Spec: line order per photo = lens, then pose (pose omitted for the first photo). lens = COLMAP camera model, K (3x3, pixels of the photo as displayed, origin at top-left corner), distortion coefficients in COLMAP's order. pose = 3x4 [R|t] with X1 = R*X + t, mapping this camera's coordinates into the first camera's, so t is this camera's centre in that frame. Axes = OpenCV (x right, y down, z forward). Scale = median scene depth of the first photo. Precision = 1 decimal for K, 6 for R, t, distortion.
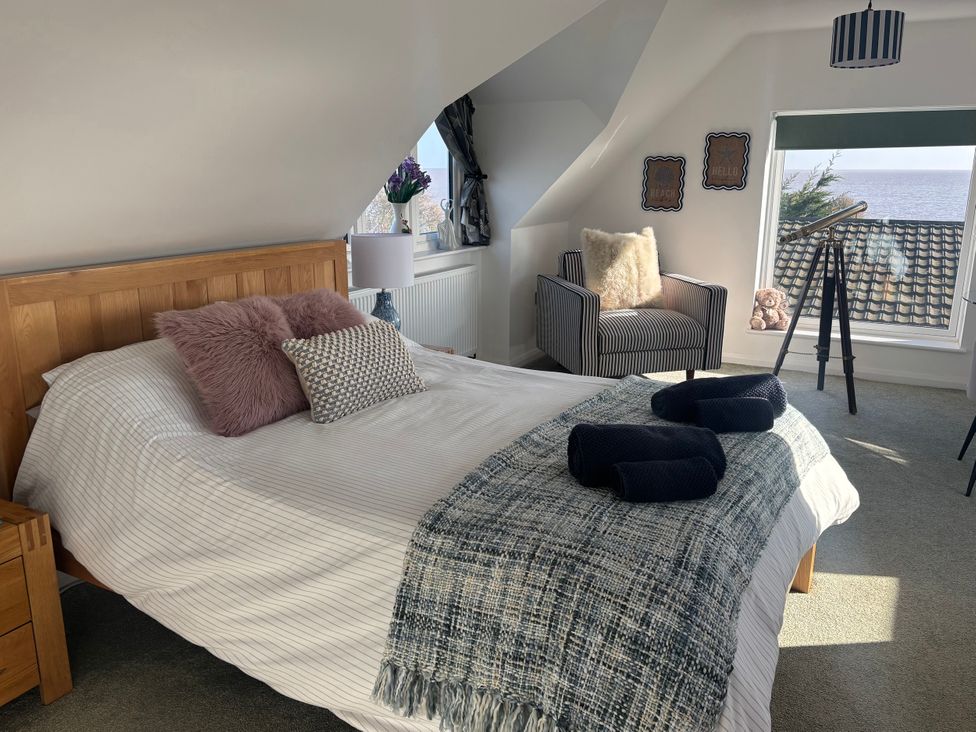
lens RADIAL K [[807.0, 0, 488.0], [0, 807.0, 366.0], [0, 0, 1]] dist [-0.007663, -0.006678]
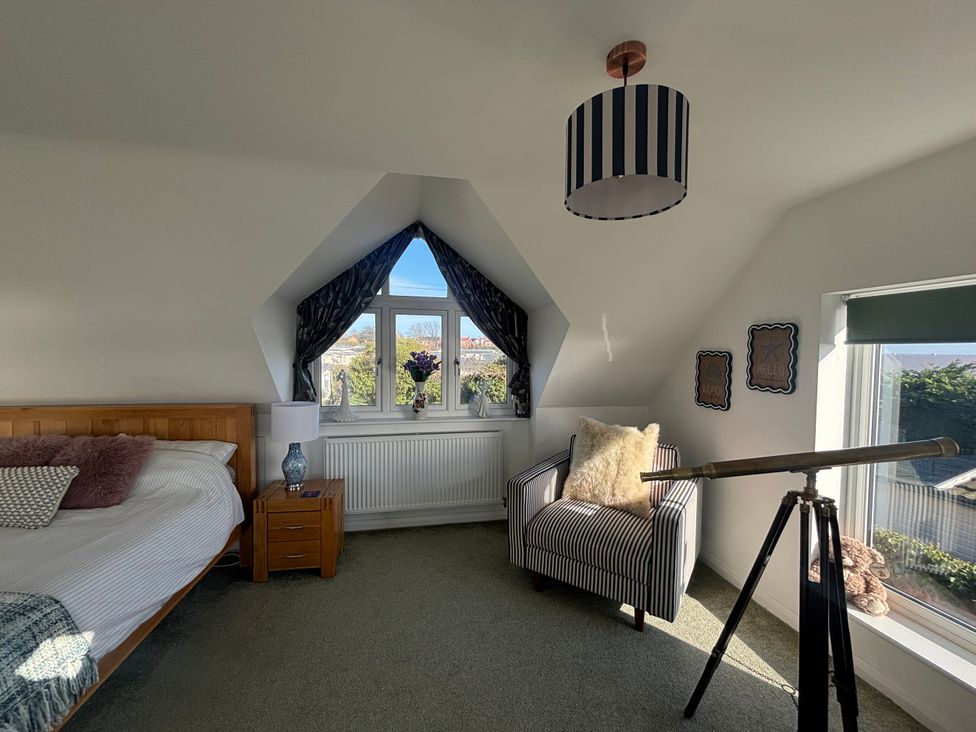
lens RADIAL K [[388.9, 0, 486.1], [0, 388.9, 363.5], [0, 0, 1]] dist [-0.008774, -0.000476]
pose [[0.634918, 0.033804, -0.771840, 0.418239], [-0.194097, 0.973979, -0.117007, -0.148195], [0.747801, 0.224102, 0.624958, 0.547033]]
